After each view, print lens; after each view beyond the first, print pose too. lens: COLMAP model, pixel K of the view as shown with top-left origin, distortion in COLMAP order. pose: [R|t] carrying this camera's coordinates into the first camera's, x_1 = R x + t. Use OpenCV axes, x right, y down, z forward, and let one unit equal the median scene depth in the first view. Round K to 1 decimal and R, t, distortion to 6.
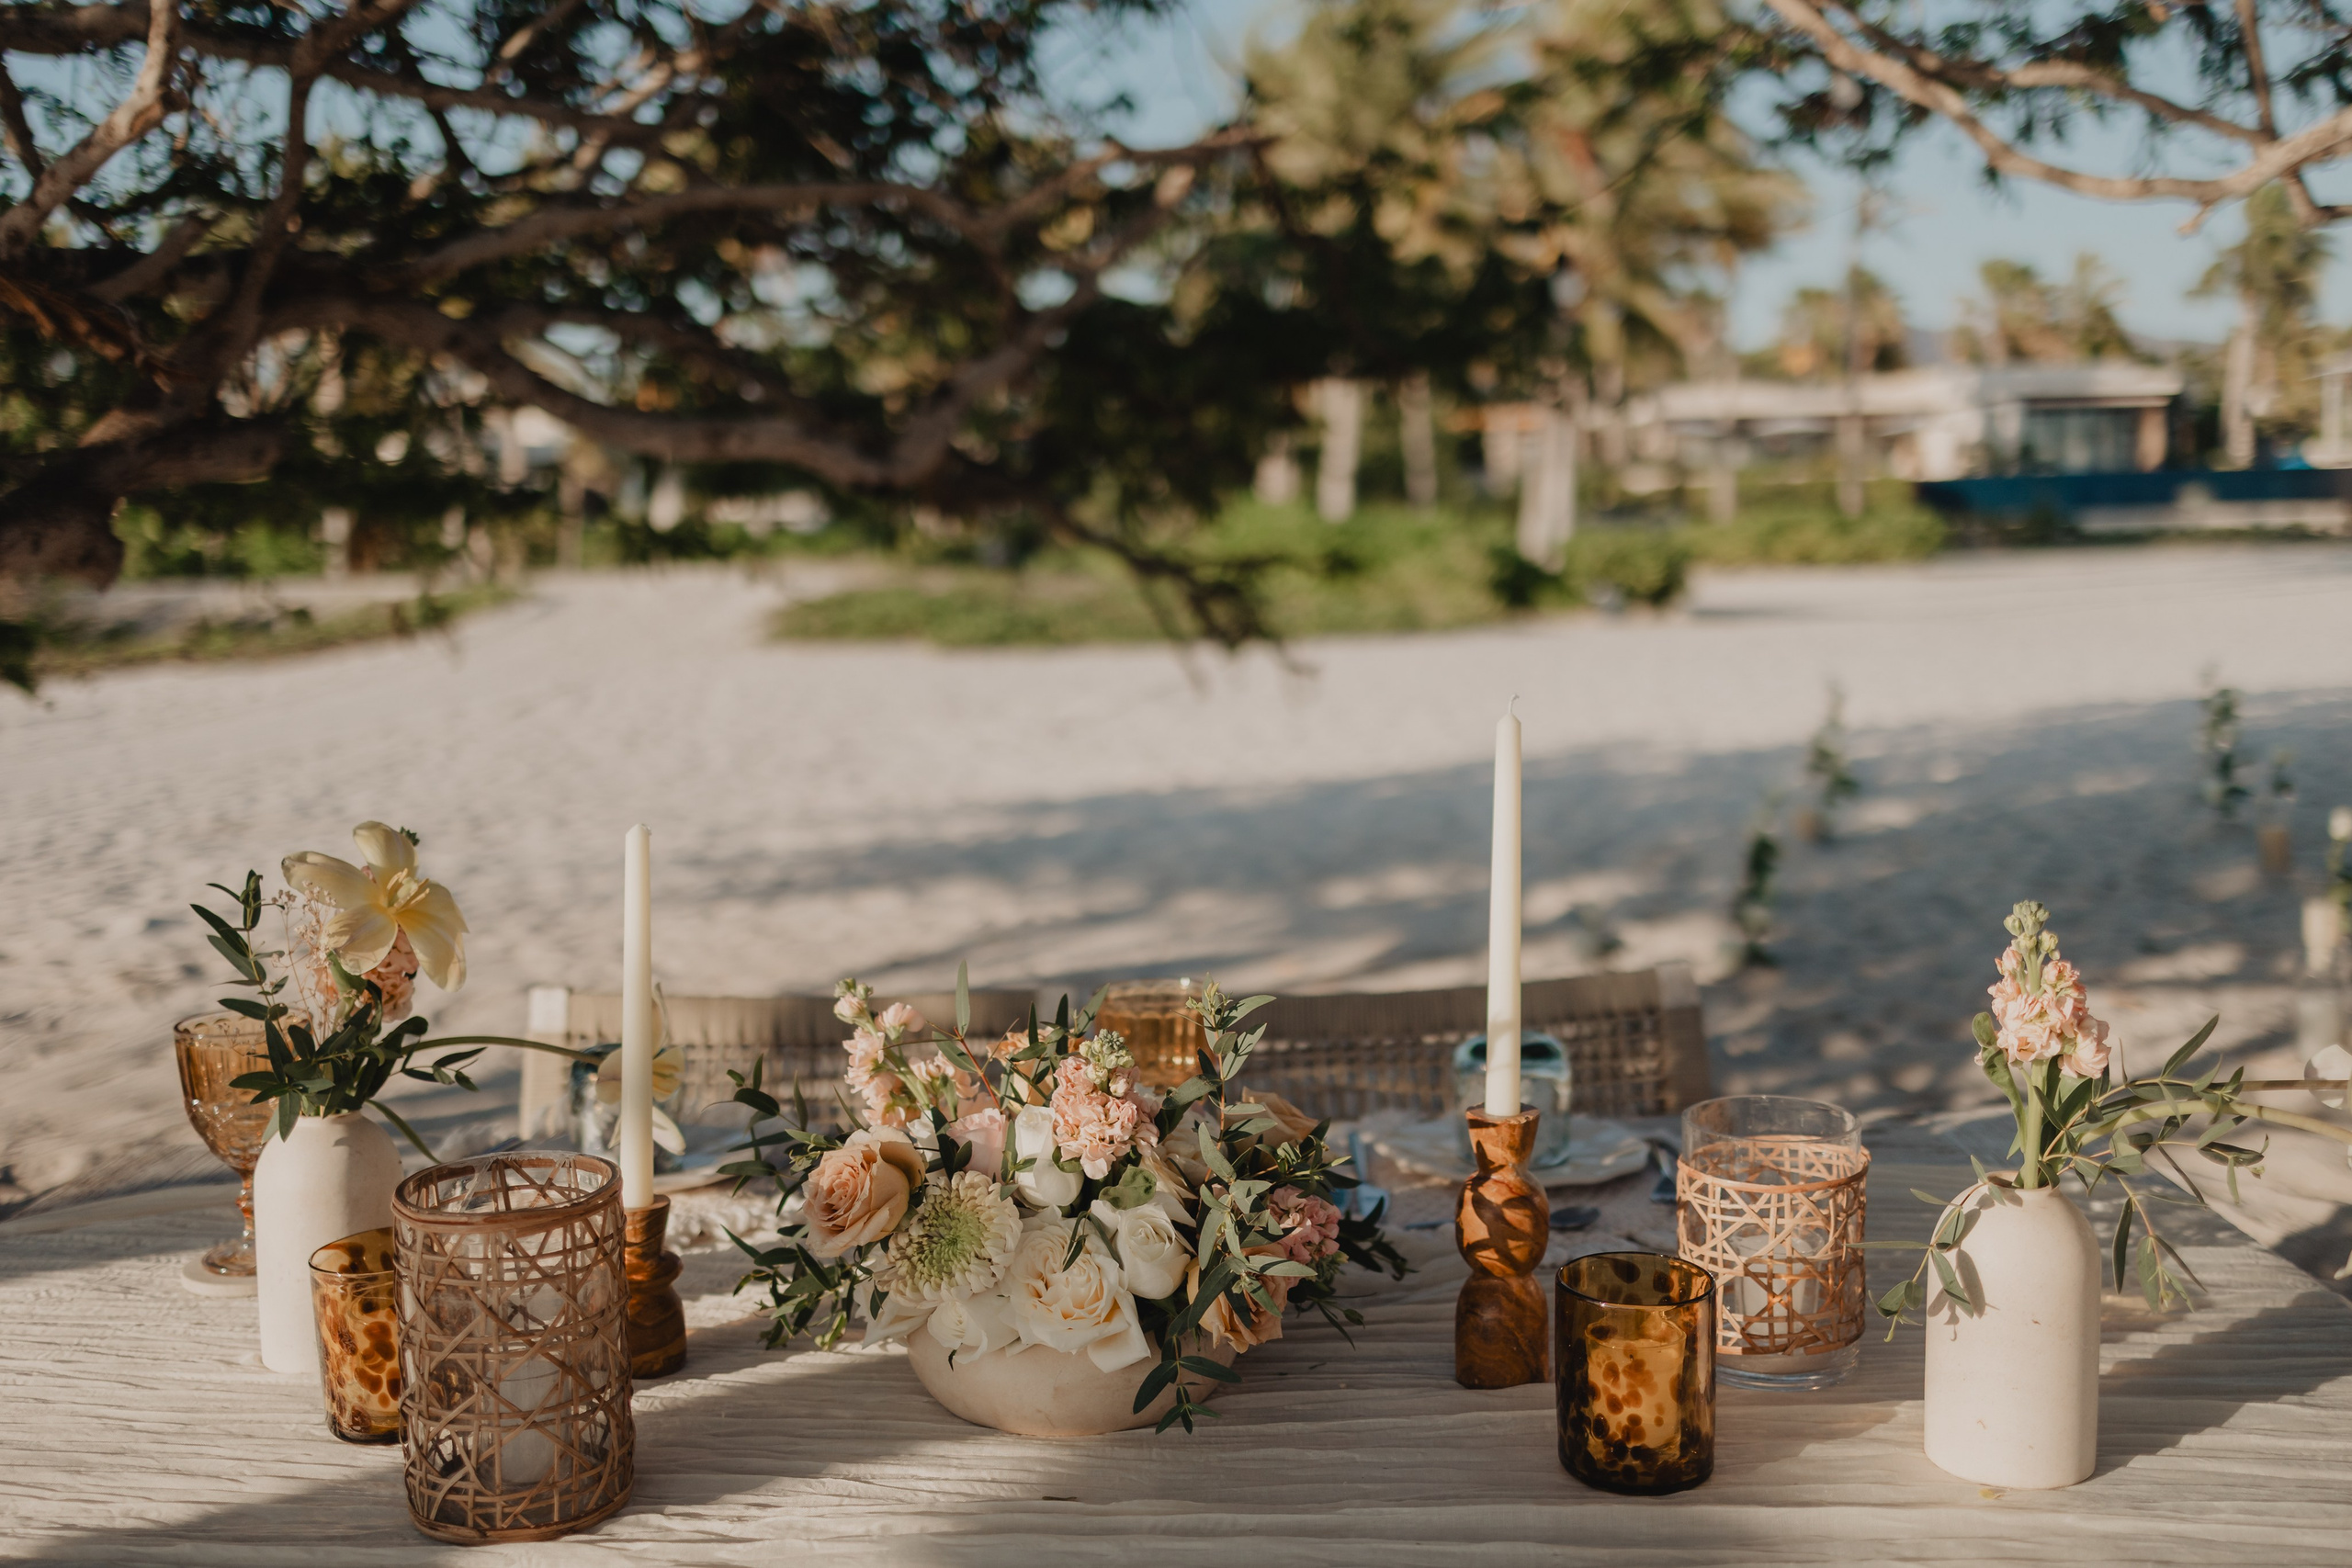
lens RADIAL K [[2433.3, 0, 1194.4], [0, 2433.3, 785.3], [0, 0, 1]] dist [0.015492, -0.005747]
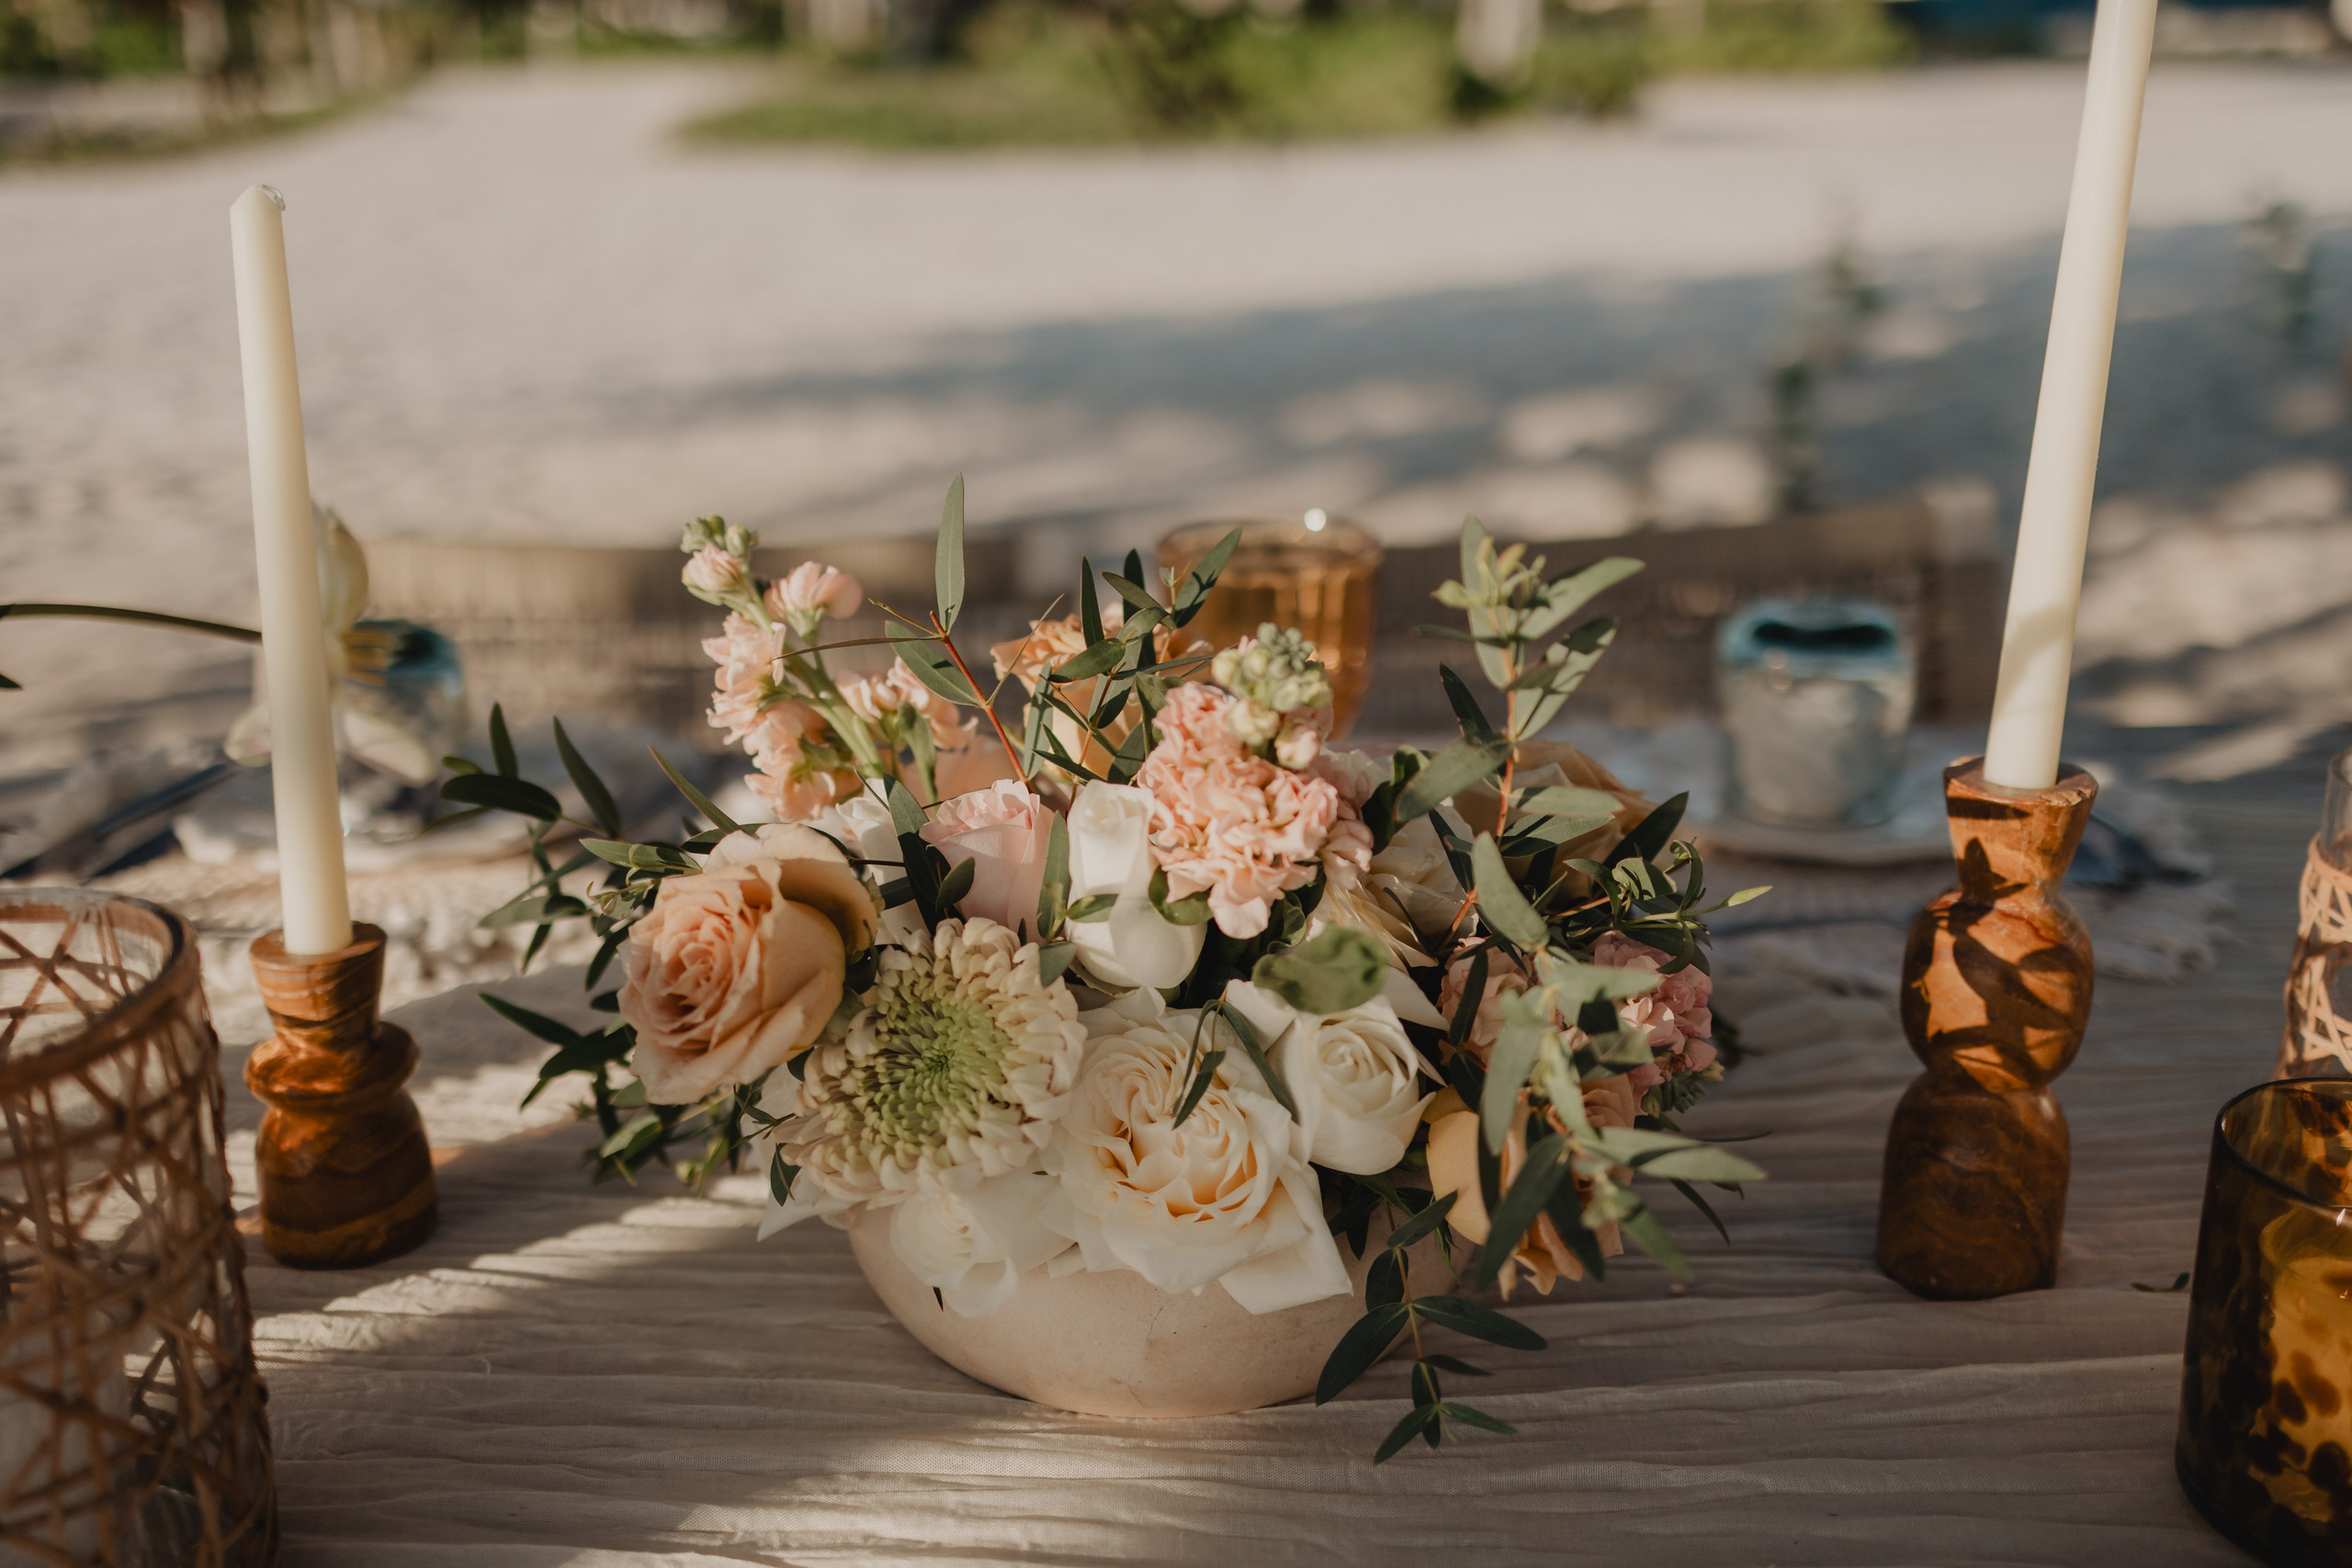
lens RADIAL K [[2433.3, 0, 1194.4], [0, 2433.3, 785.3], [0, 0, 1]] dist [0.015492, -0.005747]
pose [[0.999468, -0.002445, 0.032538, -0.063067], [-0.003667, 0.982456, 0.186458, 0.043366], [-0.032422, -0.186478, 0.981924, 0.526847]]
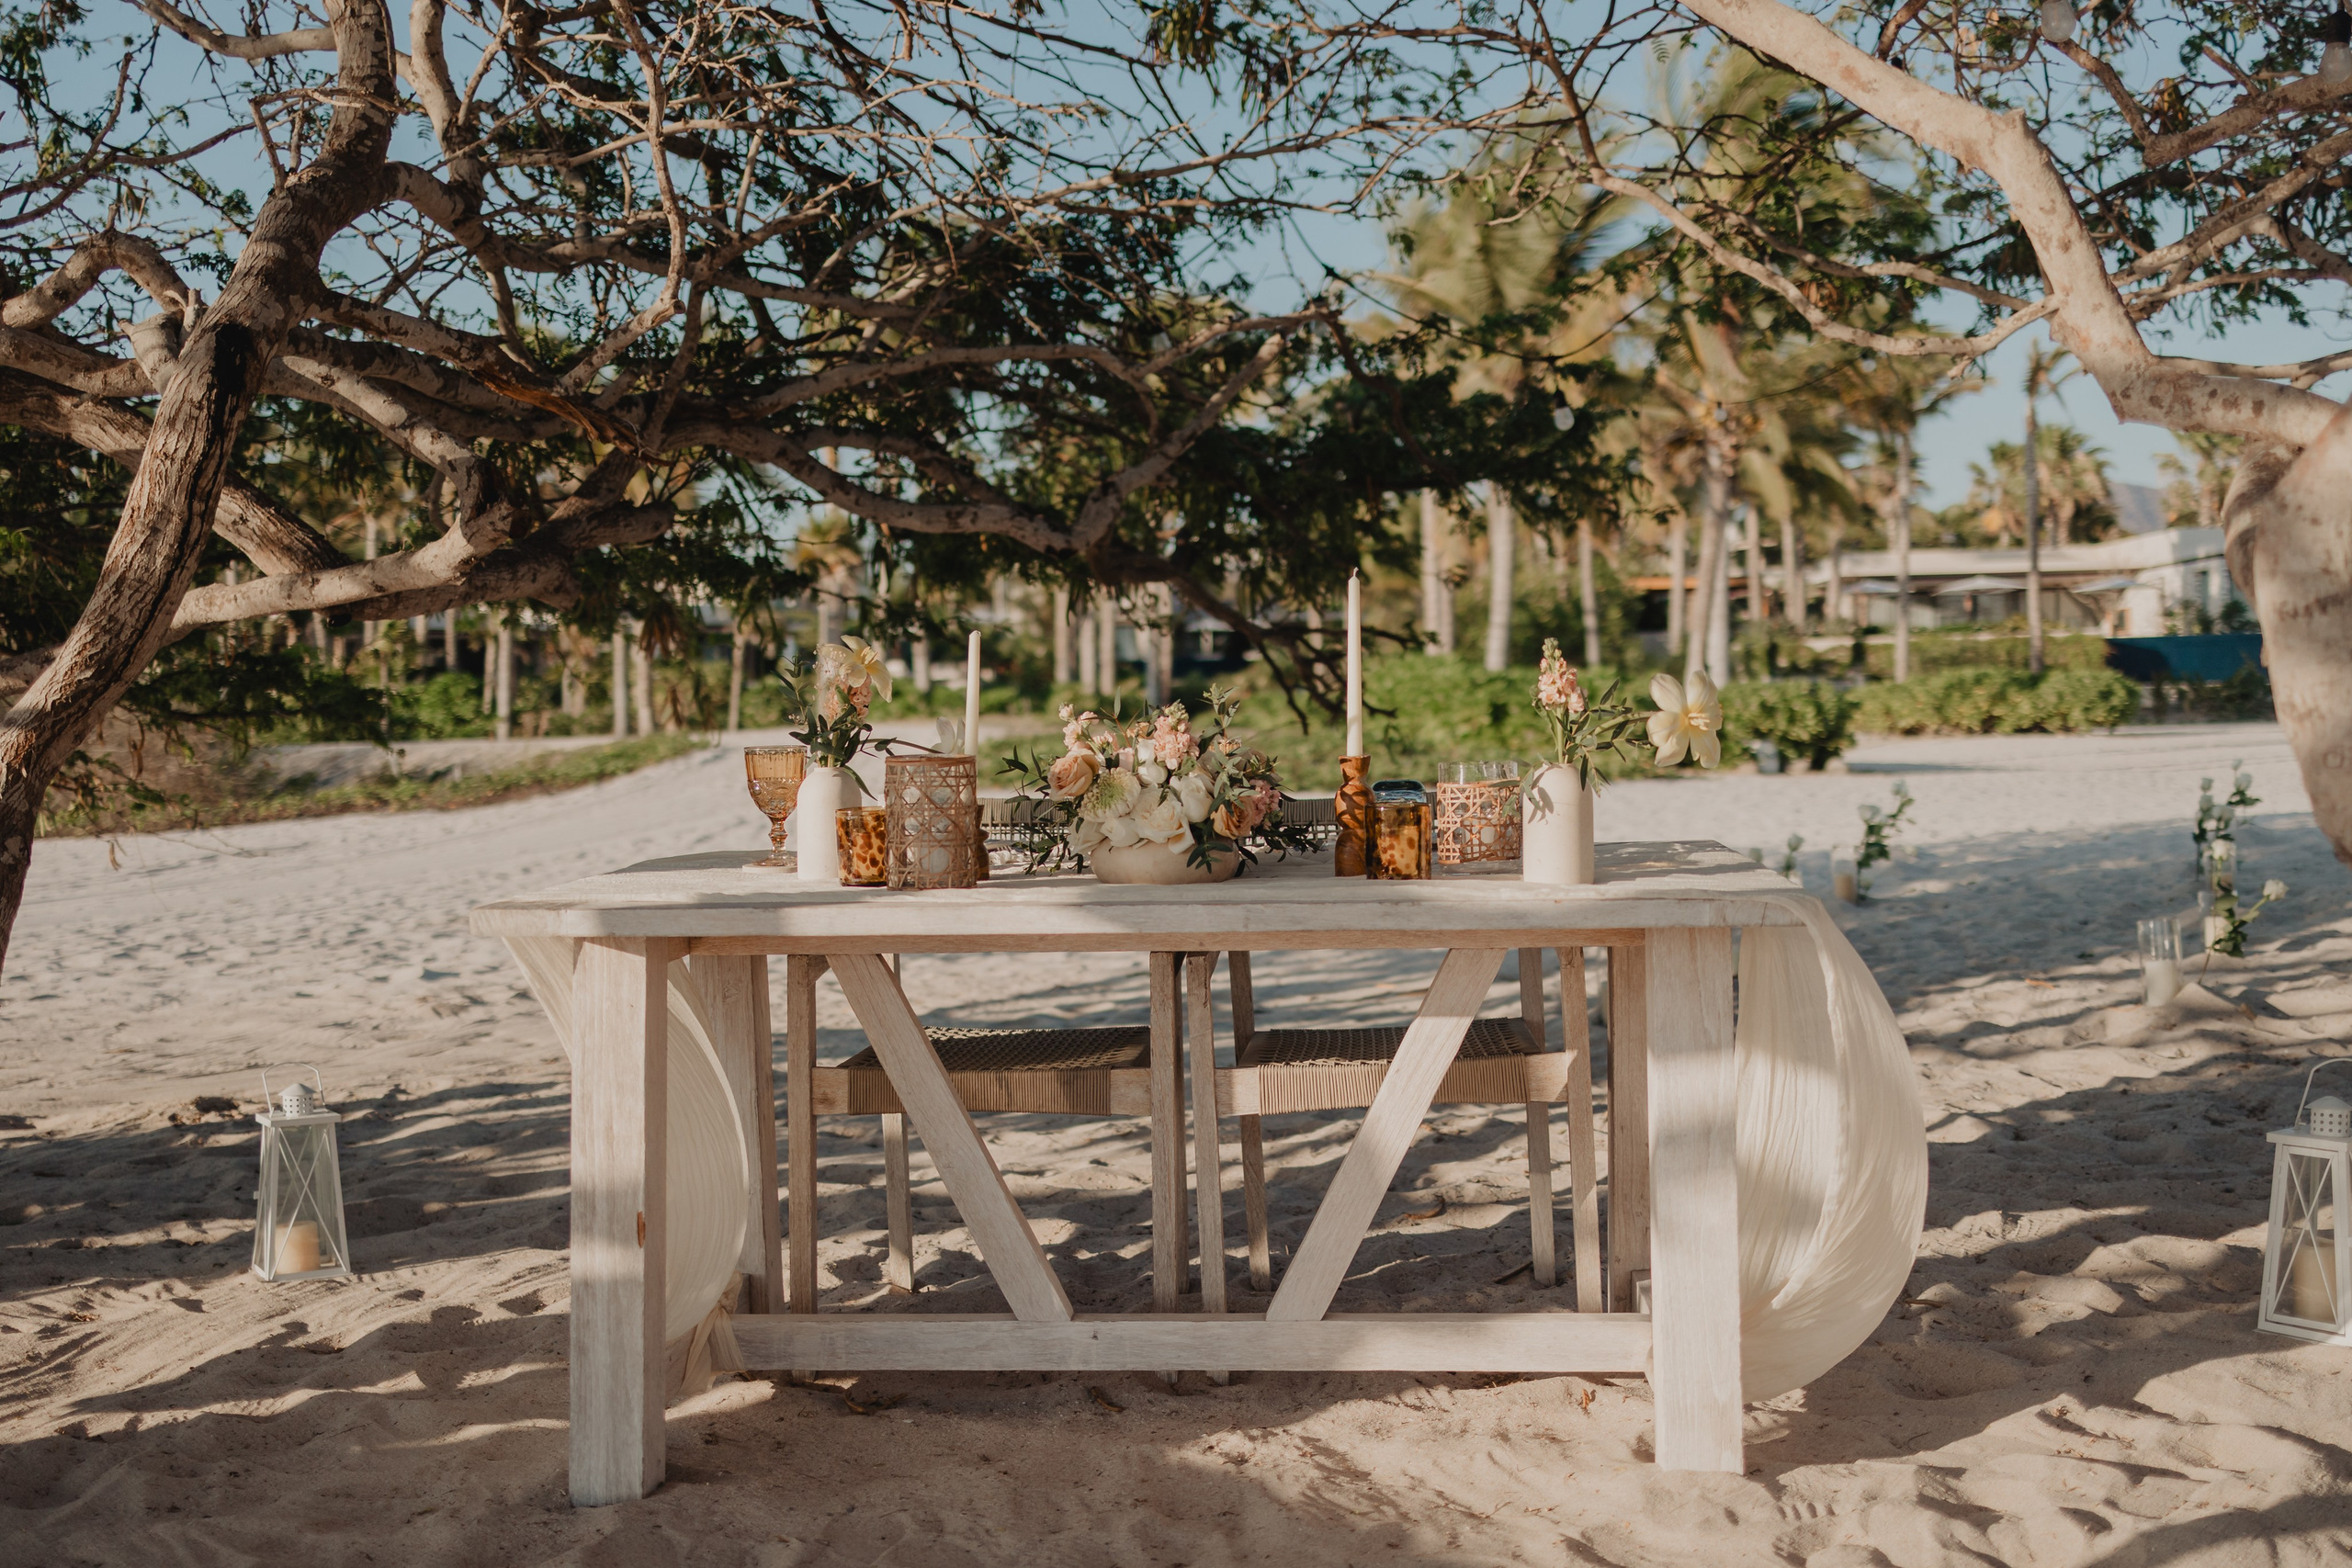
lens RADIAL K [[2479.9, 0, 1176.0], [0, 2479.9, 784.0], [0, 0, 1]] dist [0.027331, 0.008102]
pose [[0.997423, 0.004863, -0.071573, 0.130673], [-0.009432, 0.997929, -0.063630, 0.318784], [0.071116, 0.064141, 0.995404, -1.340752]]
